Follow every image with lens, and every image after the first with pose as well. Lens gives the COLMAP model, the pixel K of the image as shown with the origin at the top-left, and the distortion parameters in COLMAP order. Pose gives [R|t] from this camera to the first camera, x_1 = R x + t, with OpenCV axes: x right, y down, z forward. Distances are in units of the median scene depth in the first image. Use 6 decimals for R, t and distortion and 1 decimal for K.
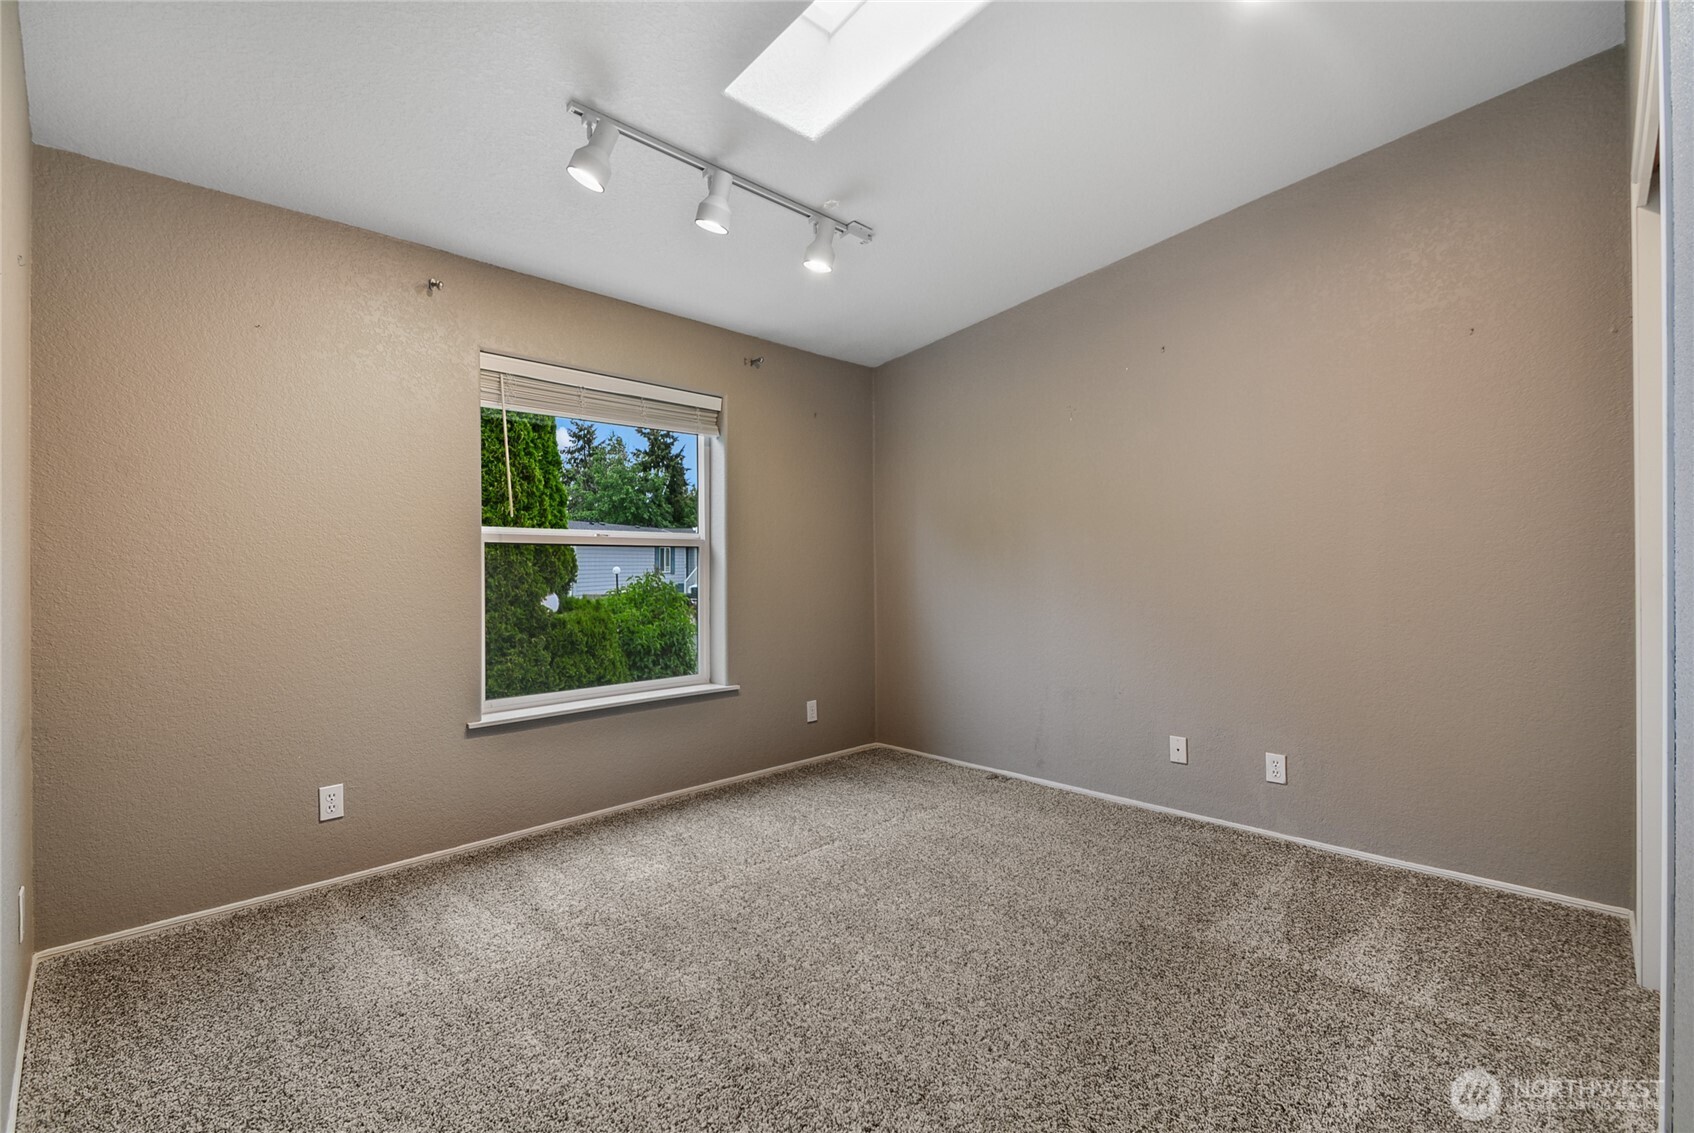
lens RADIAL K [[756.6, 0, 844.9], [0, 756.6, 560.5], [0, 0, 1]] dist [0.003136, -0.000168]
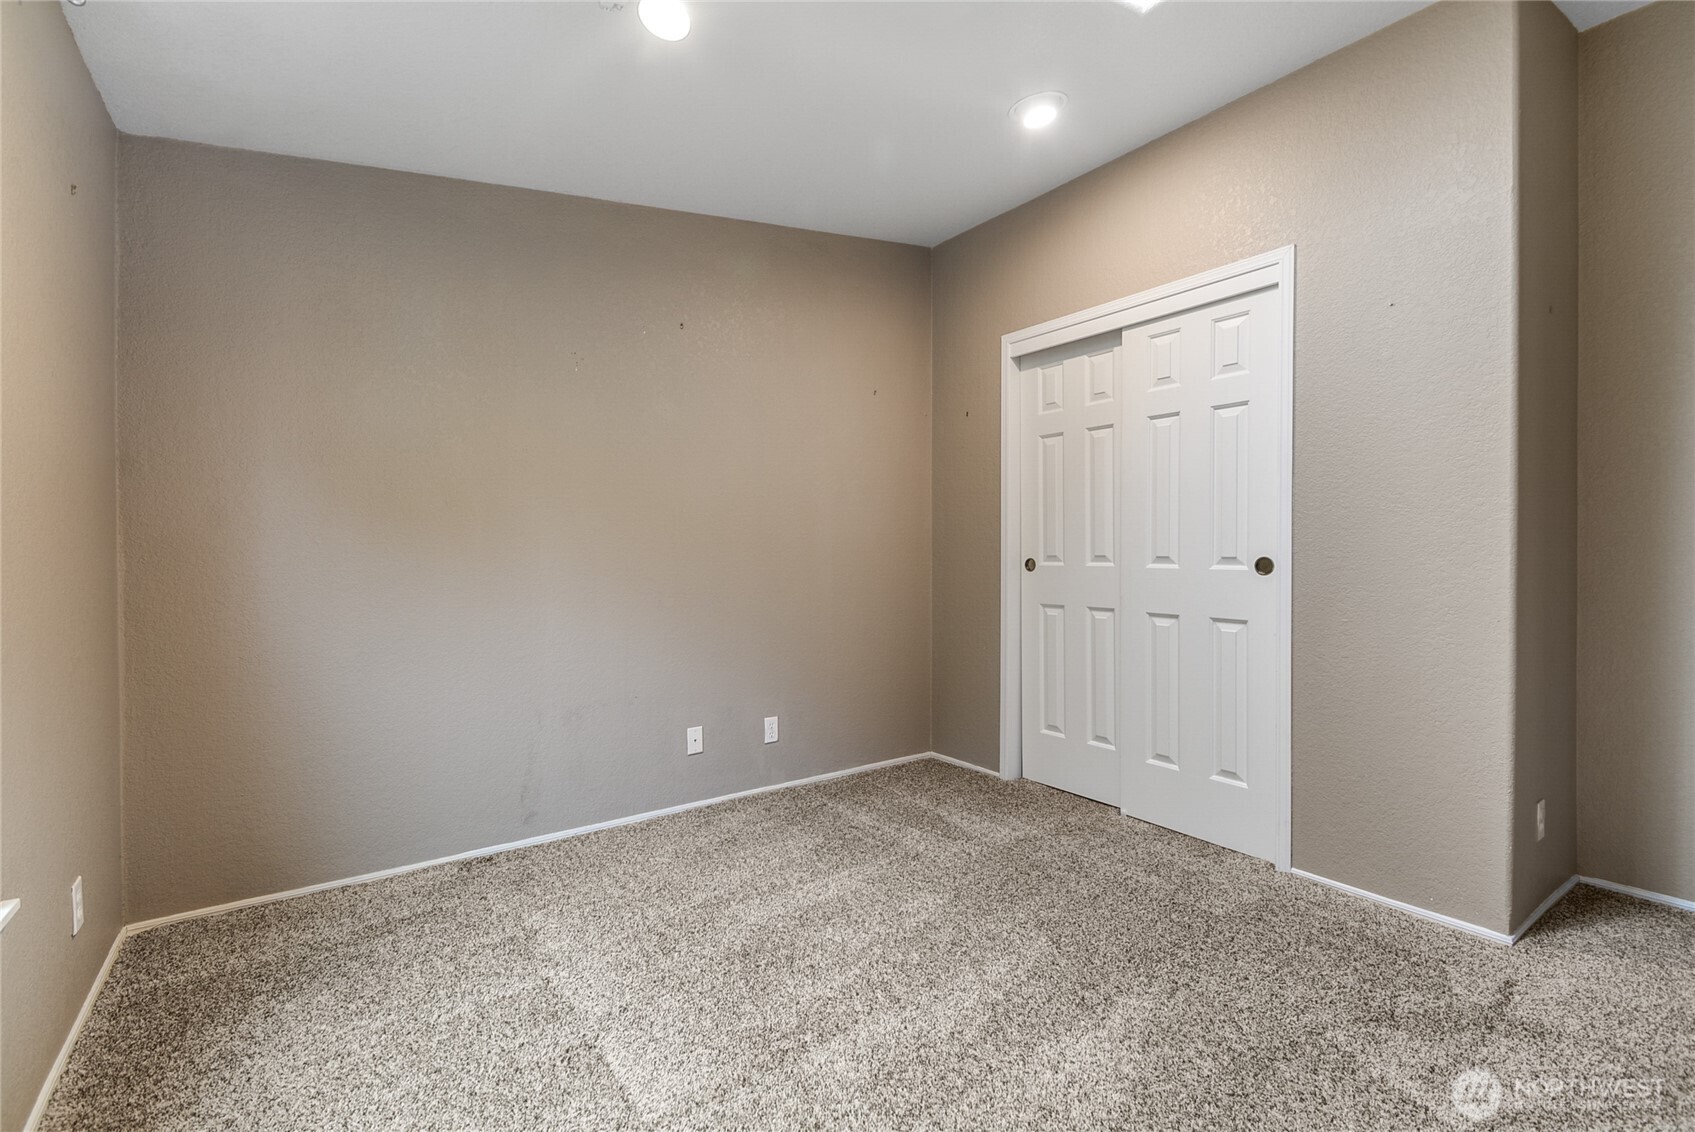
lens RADIAL K [[735.7, 0, 841.7], [0, 735.7, 555.2], [0, 0, 1]] dist [0.001729, -0.000275]
pose [[0.187921, -0.012357, 0.982106, -0.452730], [0.007231, 0.999911, 0.011197, 0.002415], [-0.982158, 0.004998, 0.187993, 0.635913]]
